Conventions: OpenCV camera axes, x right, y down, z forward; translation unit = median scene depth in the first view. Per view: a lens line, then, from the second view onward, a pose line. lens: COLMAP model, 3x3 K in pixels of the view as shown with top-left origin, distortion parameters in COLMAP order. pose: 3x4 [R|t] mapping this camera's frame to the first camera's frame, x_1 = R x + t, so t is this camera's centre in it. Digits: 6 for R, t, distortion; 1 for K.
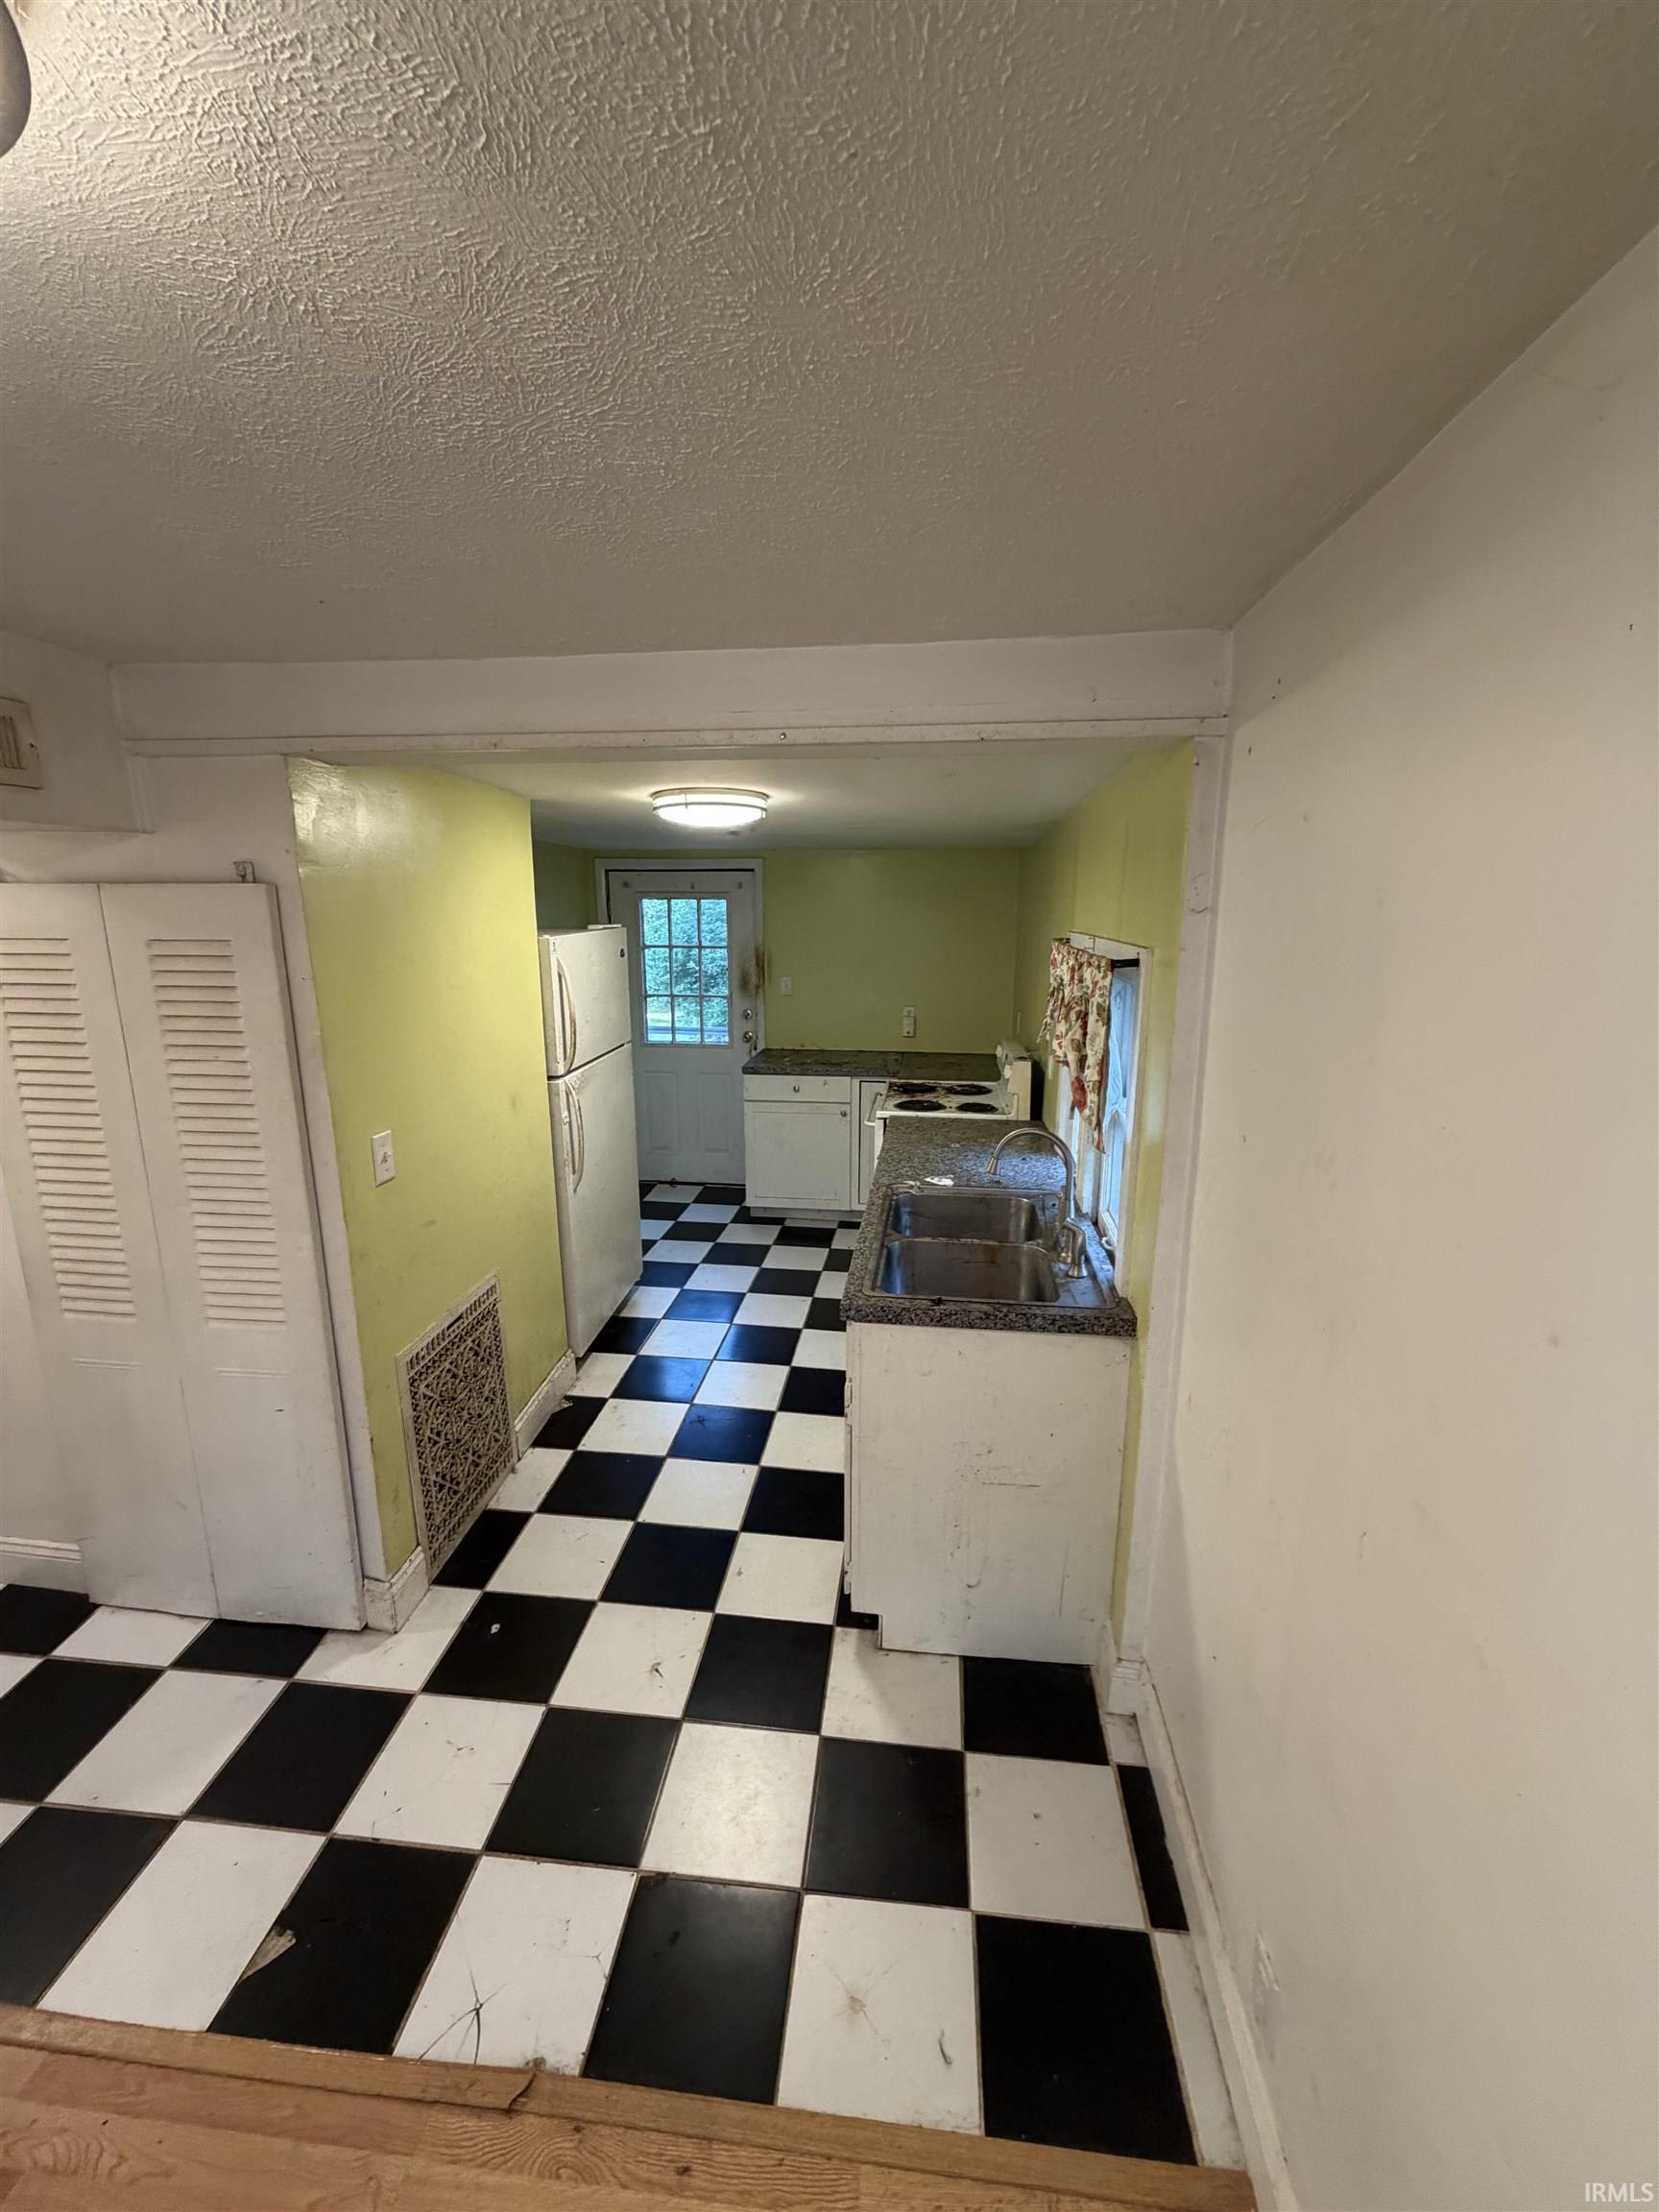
lens RADIAL K [[882.5, 0, 832.4], [0, 882.5, 1100.4], [0, 0, 1]] dist [0.000611, 0.000478]
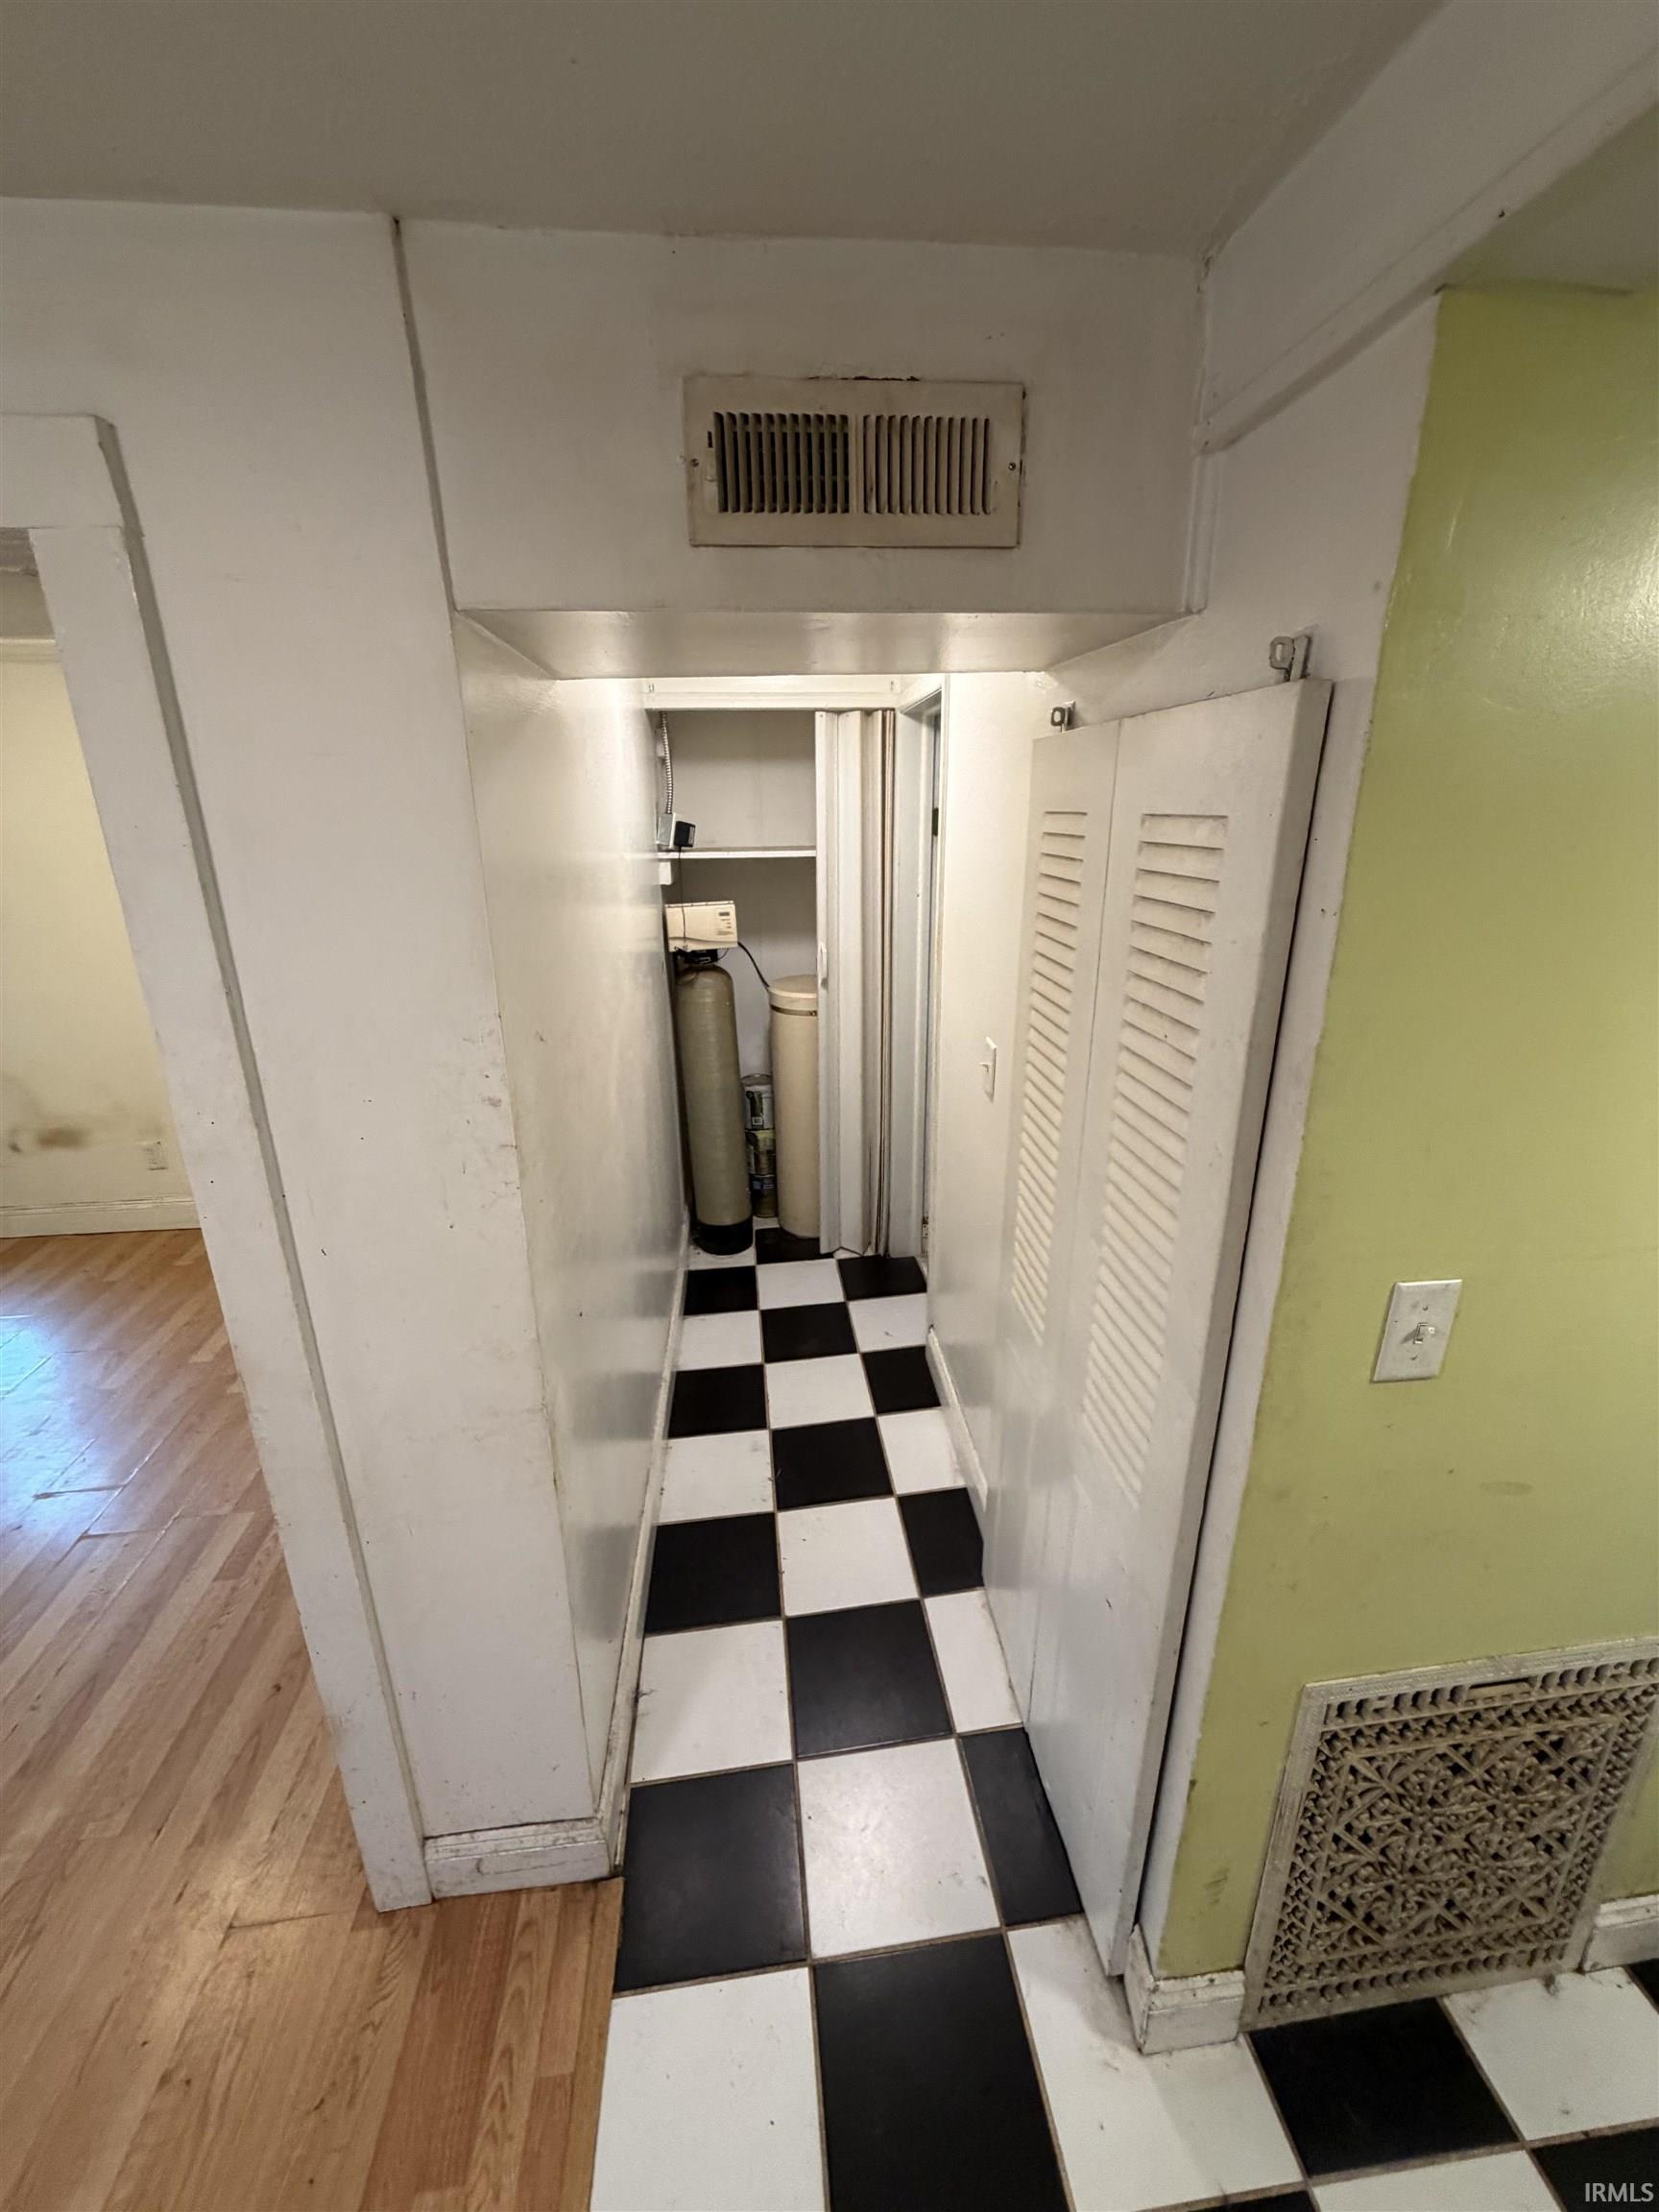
lens RADIAL K [[882.5, 0, 832.4], [0, 882.5, 1100.4], [0, 0, 1]] dist [0.000611, 0.000478]
pose [[0.213892, 0.307540, -0.927184, -0.196381], [-0.199456, 0.942903, 0.266742, -0.103398], [0.956278, 0.127878, 0.263020, 0.588562]]
